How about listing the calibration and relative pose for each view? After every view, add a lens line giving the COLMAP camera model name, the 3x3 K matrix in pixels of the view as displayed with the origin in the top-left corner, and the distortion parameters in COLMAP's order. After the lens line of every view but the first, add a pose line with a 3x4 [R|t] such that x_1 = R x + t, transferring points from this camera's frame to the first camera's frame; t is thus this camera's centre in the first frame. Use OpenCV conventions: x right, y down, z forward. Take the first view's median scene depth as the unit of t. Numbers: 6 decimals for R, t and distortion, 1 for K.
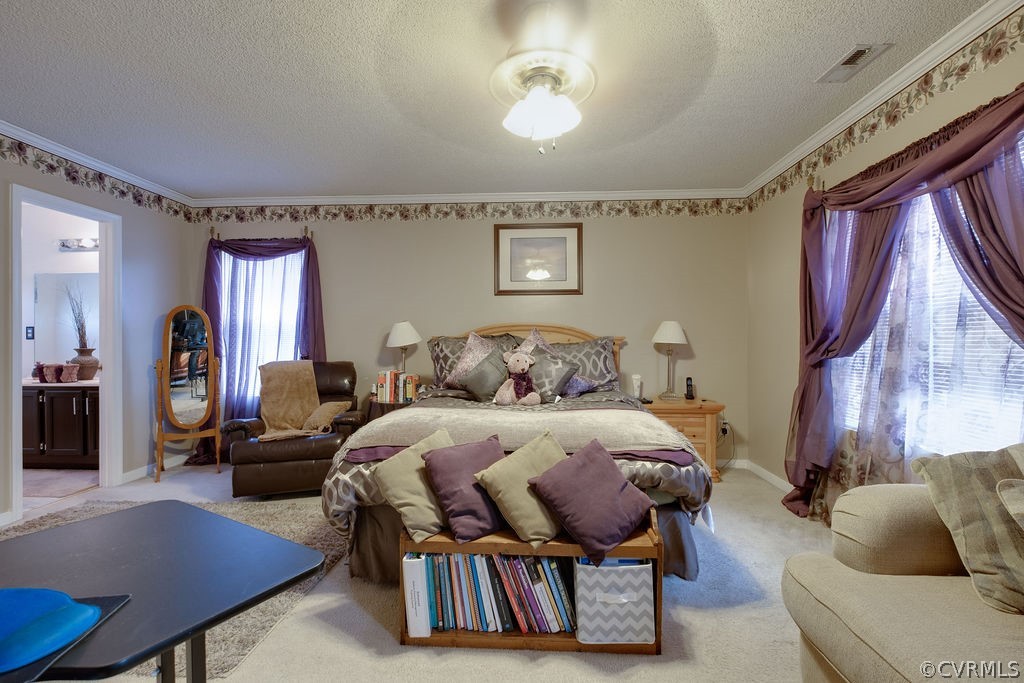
lens RADIAL K [[442.3, 0, 526.7], [0, 442.3, 347.8], [0, 0, 1]] dist [-0.002862, -0.000840]
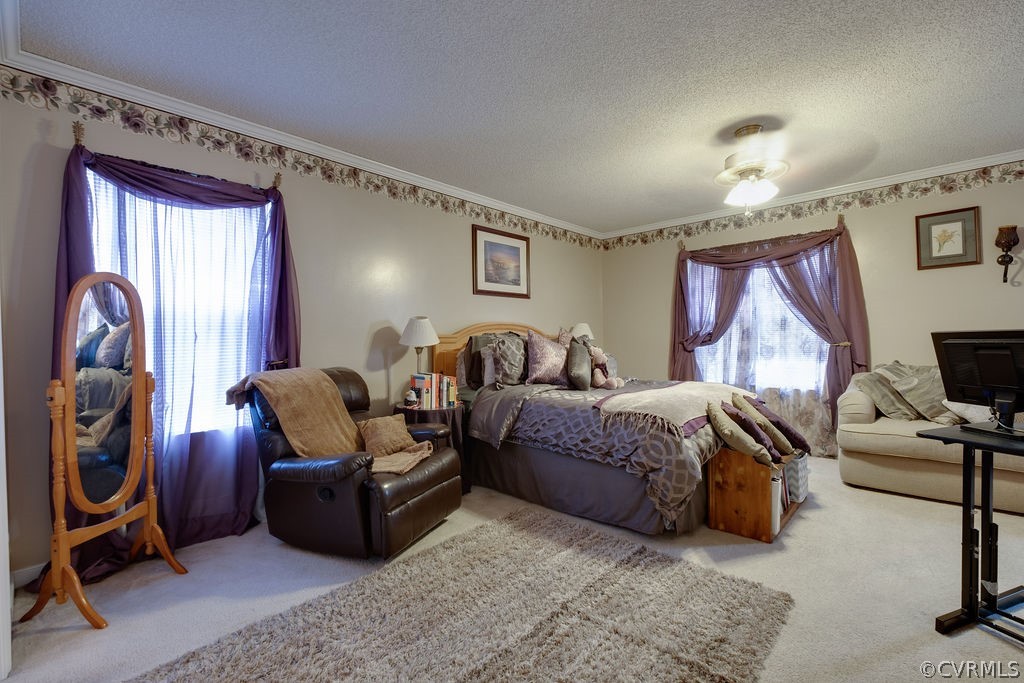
lens RADIAL K [[442.3, 0, 520.3], [0, 442.3, 341.0], [0, 0, 1]] dist [-0.002862, -0.000840]
pose [[0.648481, -0.004968, 0.761215, -0.771590], [0.022346, 0.999672, -0.012512, 0.002884], [-0.760903, 0.025124, 0.648379, 0.270246]]
